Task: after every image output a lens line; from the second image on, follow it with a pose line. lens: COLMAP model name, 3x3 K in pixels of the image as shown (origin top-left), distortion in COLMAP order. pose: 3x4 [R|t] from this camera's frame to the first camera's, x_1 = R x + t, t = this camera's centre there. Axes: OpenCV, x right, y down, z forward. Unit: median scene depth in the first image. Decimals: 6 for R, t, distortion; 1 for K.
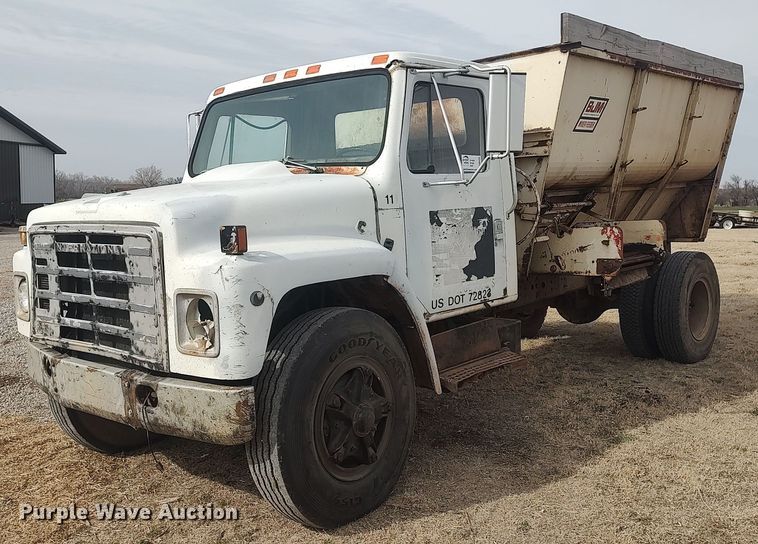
lens RADIAL K [[772.9, 0, 379.0], [0, 772.9, 272.0], [0, 0, 1]] dist [0.044556, -0.011381]
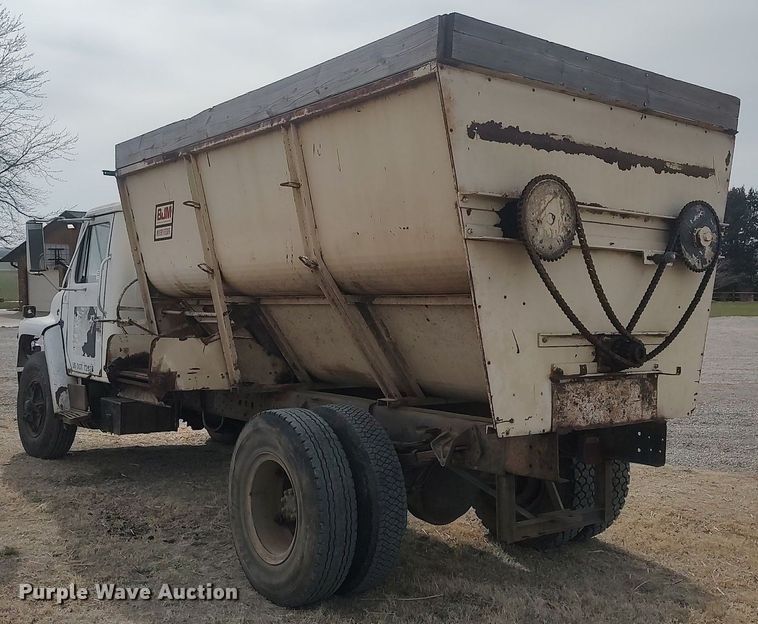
lens RADIAL K [[798.1, 0, 379.0], [0, 798.1, 312.0], [0, 0, 1]] dist [0.070244, -0.219610]
pose [[-0.163929, 0.045351, -0.985429, 1.673340], [-0.102374, 0.992767, 0.062719, -0.246846], [0.981146, 0.111164, -0.158100, 1.962077]]
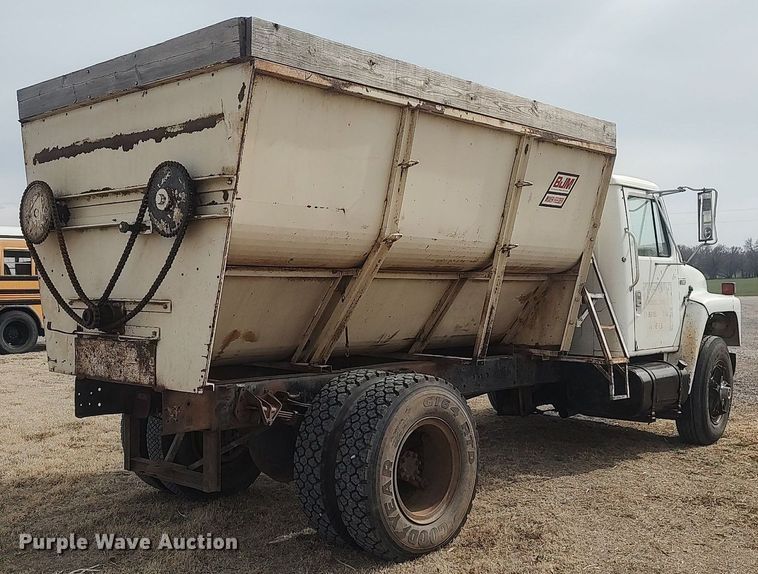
lens RADIAL K [[891.5, 0, 379.0], [0, 891.5, 287.0], [0, 0, 1]] dist [0.017258, 0.016169]
pose [[-0.998911, 0.043415, -0.017111, 0.370351], [0.041383, 0.993598, 0.105119, -0.317334], [0.021565, 0.104296, -0.994312, 3.266986]]
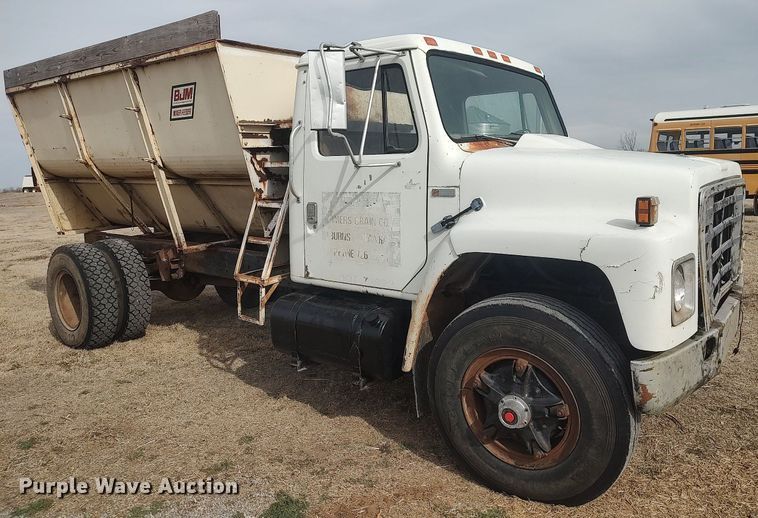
lens RADIAL K [[561.8, 0, 410.5], [0, 561.8, 214.1], [0, 0, 1]] dist [0.020426, -0.011139]
pose [[-0.102866, -0.052034, 0.993333, -1.056342], [0.130734, 0.989261, 0.065359, -0.118738], [-0.986067, 0.136585, -0.094959, 1.432725]]
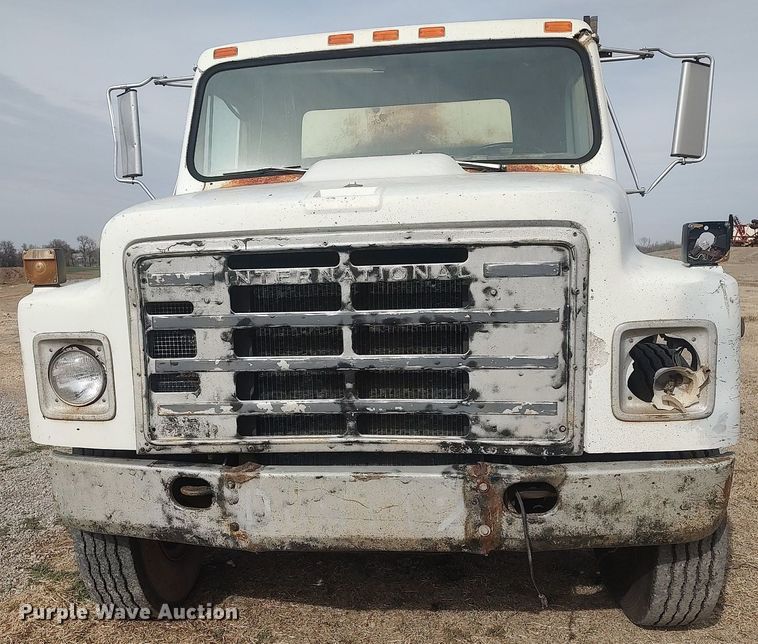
lens RADIAL K [[753.5, 0, 376.2], [0, 753.5, 380.1], [0, 0, 1]] dist [0.084519, -0.162712]
pose [[0.817613, -0.100925, 0.566854, -0.648839], [0.064915, 0.994398, 0.083416, 0.002570], [-0.572097, -0.031405, 0.819584, 0.491452]]
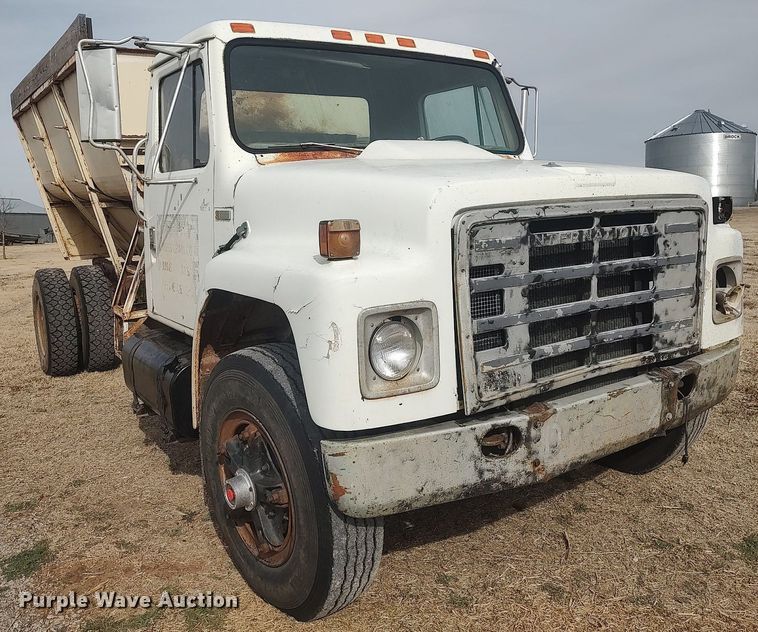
lens RADIAL K [[670.4, 0, 376.4], [0, 670.4, 277.4], [0, 0, 1]] dist [0.018317, -0.012567]
pose [[0.236286, -0.090264, 0.967482, -0.987526], [0.122009, 0.990552, 0.062619, -0.052552], [-0.963993, 0.103245, 0.245067, 0.994456]]
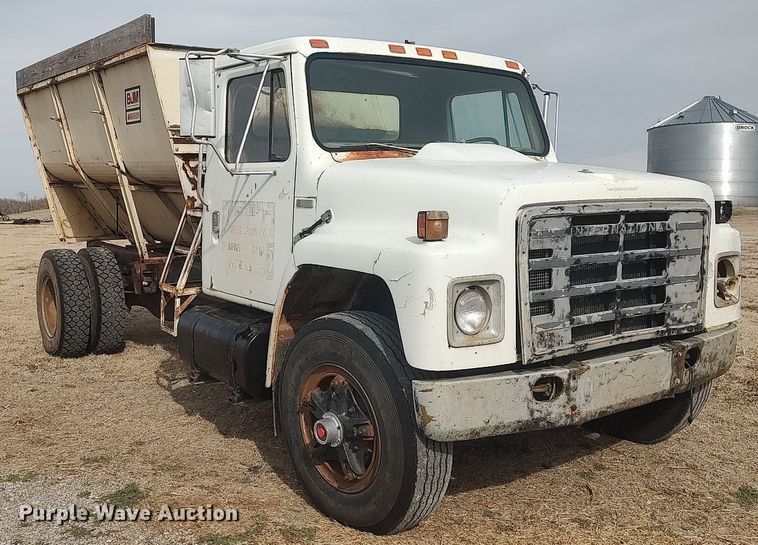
lens RADIAL K [[786.0, 0, 356.5], [0, 786.0, 244.6], [0, 0, 1]] dist [0.027201, 0.001611]
pose [[0.209533, -0.044728, 0.976778, -1.279926], [0.092353, 0.995393, 0.025769, -0.061200], [-0.973430, 0.084809, 0.212699, 1.051038]]
